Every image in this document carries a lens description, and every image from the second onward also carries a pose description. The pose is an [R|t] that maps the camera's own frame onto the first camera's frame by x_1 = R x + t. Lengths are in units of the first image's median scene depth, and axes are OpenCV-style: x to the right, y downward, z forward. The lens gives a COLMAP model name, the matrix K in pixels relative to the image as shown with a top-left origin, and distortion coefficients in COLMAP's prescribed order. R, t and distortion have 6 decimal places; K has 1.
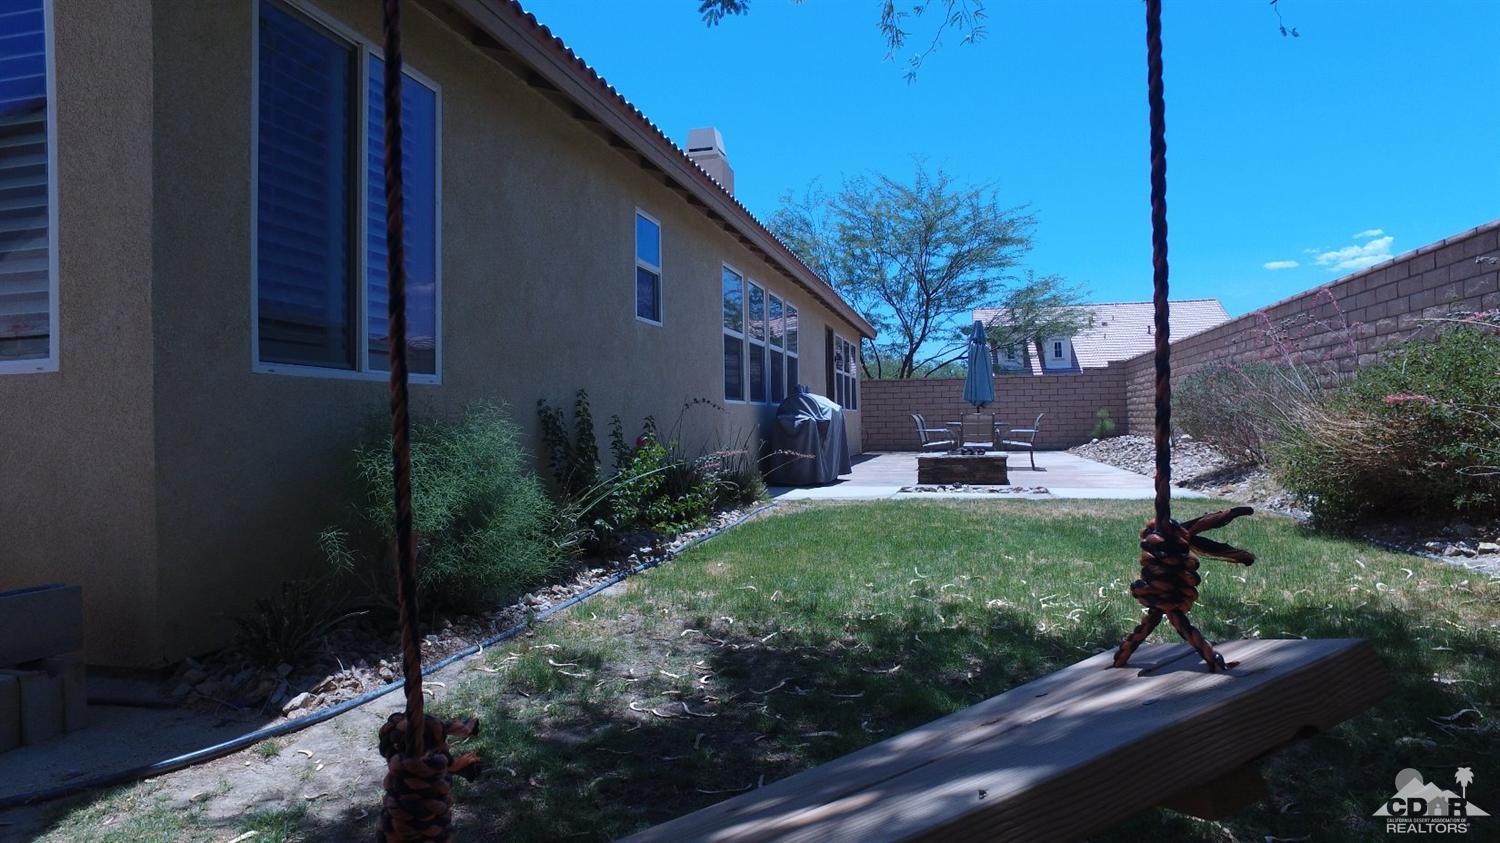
lens RADIAL K [[875.4, 0, 748.5], [0, 875.4, 416.8], [0, 0, 1]] dist [-0.122176, 0.088966]
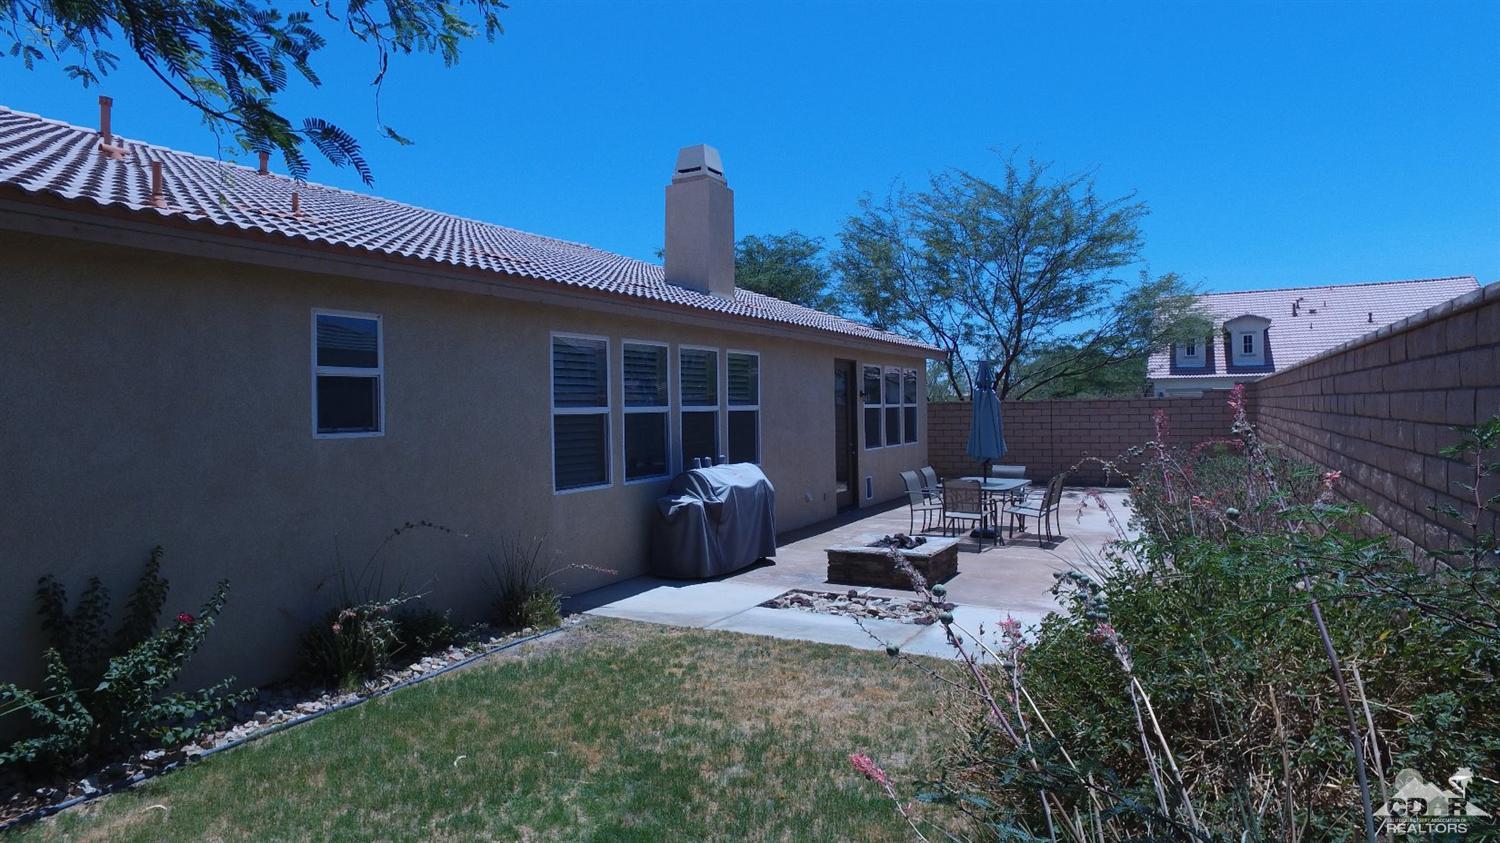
lens RADIAL K [[875.4, 0, 748.5], [0, 875.4, 416.8], [0, 0, 1]] dist [-0.122176, 0.088966]
pose [[0.968919, 0.000016, -0.247380, 0.162894], [0.005196, 0.999778, 0.020417, -0.048282], [0.247325, -0.021067, 0.968703, 0.090995]]
